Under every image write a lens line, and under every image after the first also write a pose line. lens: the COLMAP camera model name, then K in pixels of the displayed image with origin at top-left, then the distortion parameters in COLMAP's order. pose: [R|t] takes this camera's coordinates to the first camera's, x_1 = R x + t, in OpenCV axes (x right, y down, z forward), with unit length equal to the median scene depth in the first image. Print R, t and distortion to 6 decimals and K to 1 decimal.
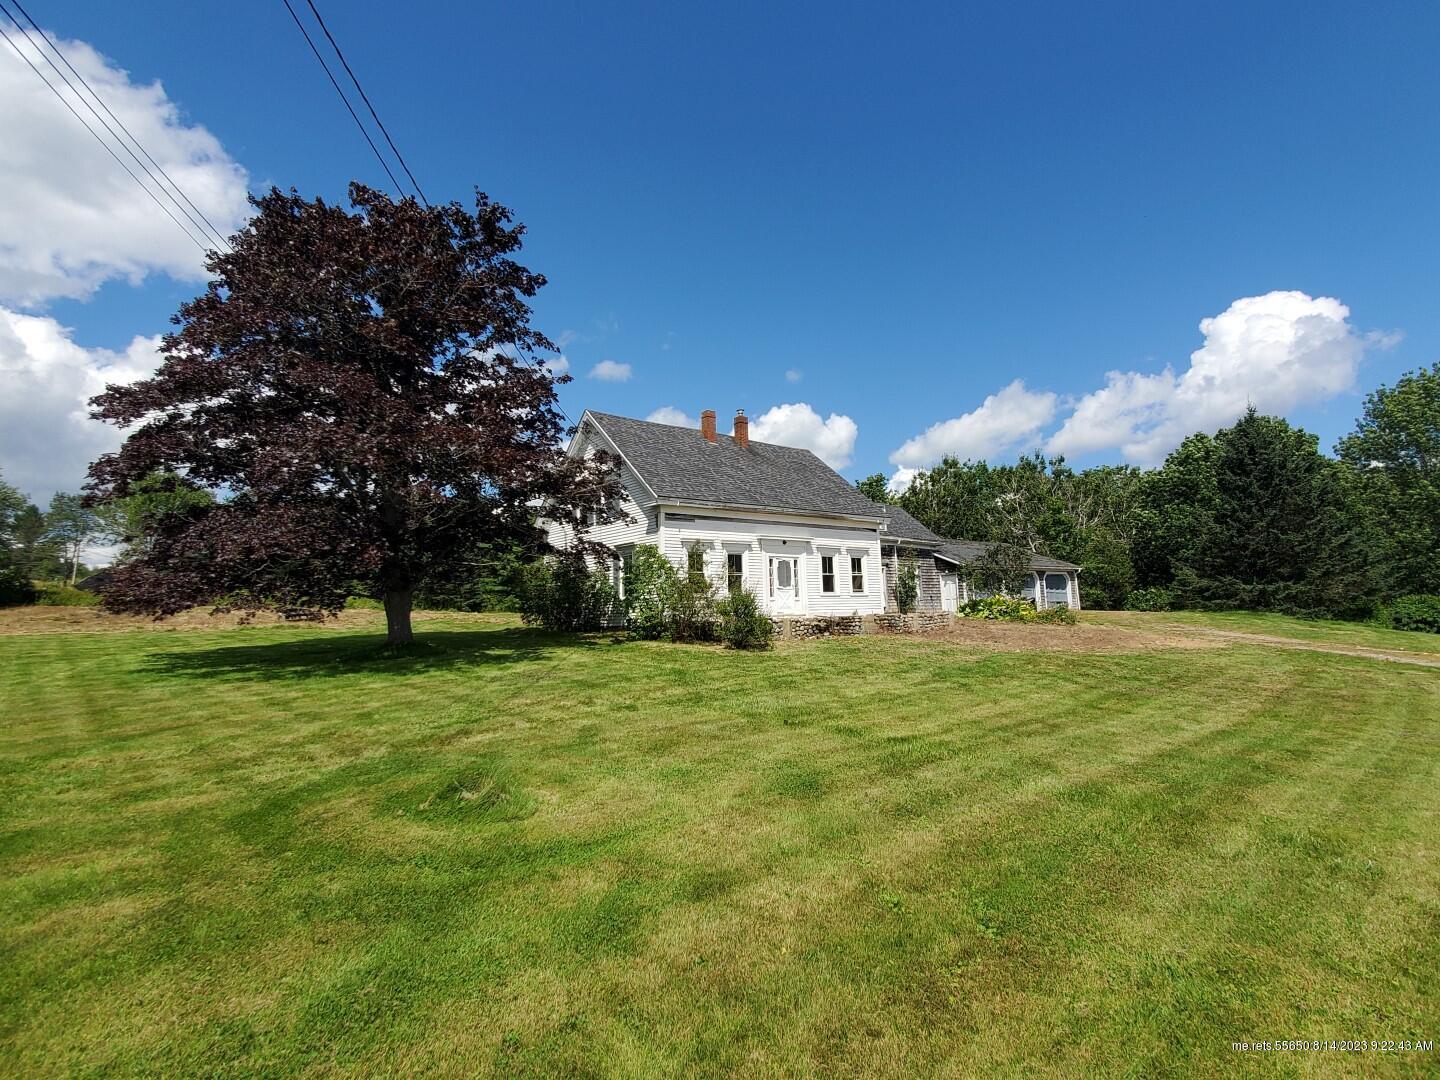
lens RADIAL K [[732.5, 0, 732.6], [0, 732.5, 536.5], [0, 0, 1]] dist [-0.001542, -0.000730]
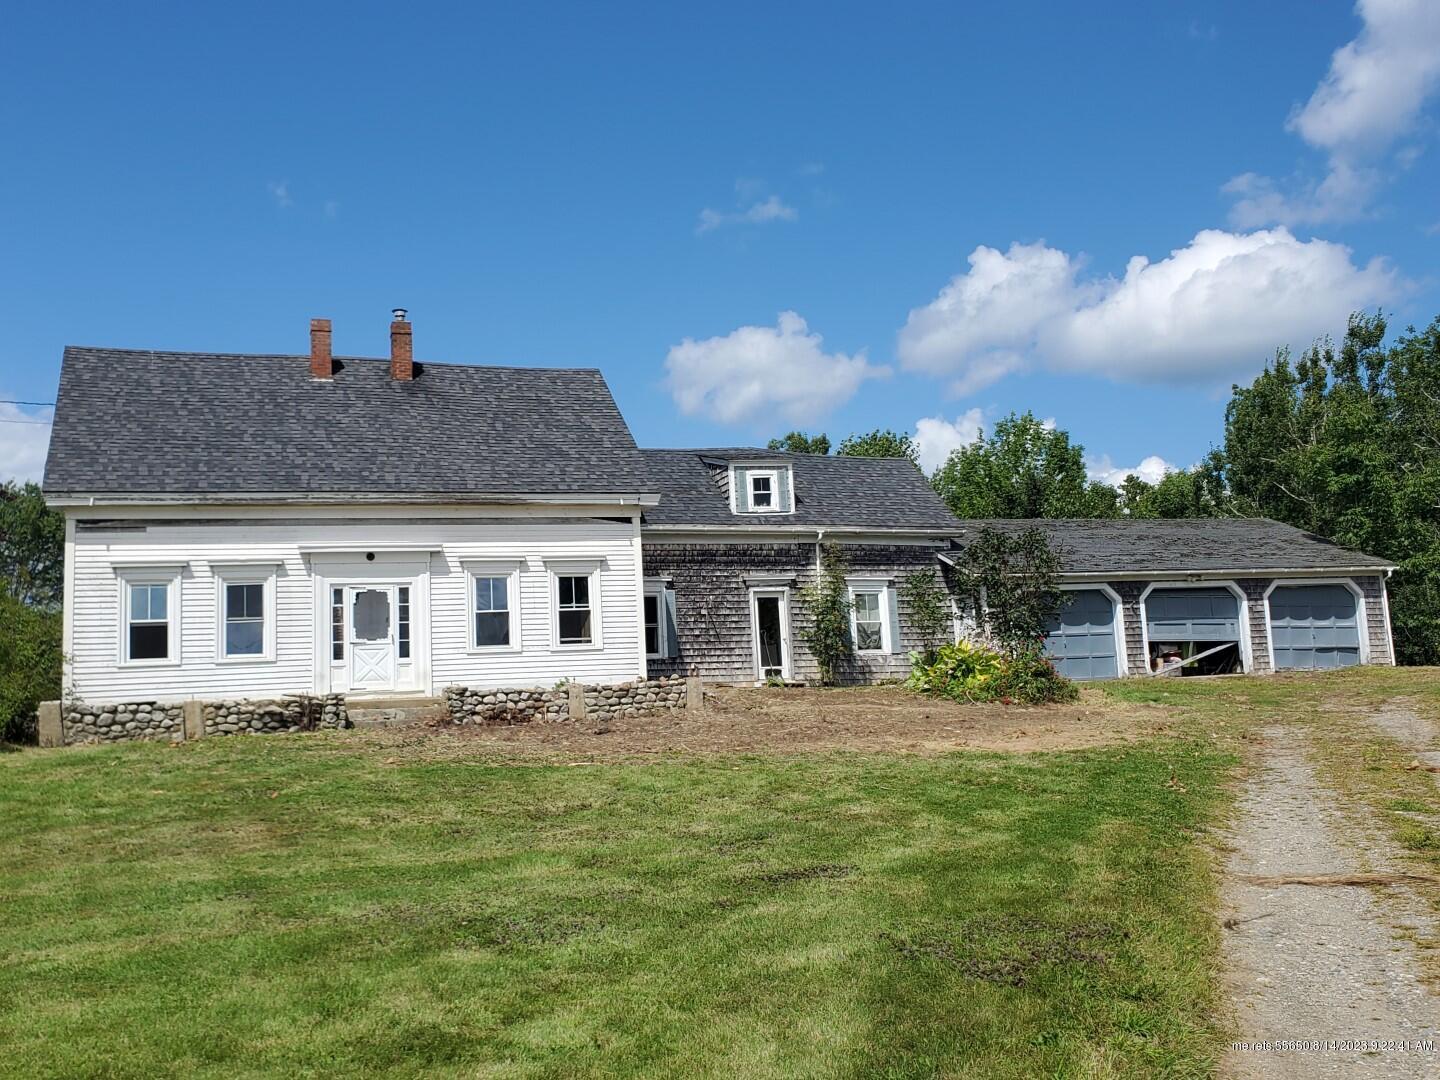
lens RADIAL K [[1451.1, 0, 684.7], [0, 1451.1, 533.7], [0, 0, 1]] dist [0.191860, -0.554391]
pose [[0.928299, -0.059247, -0.367084, 0.829918], [0.058242, 0.998207, -0.013824, 0.024112], [0.367245, -0.008547, 0.930085, 0.120074]]
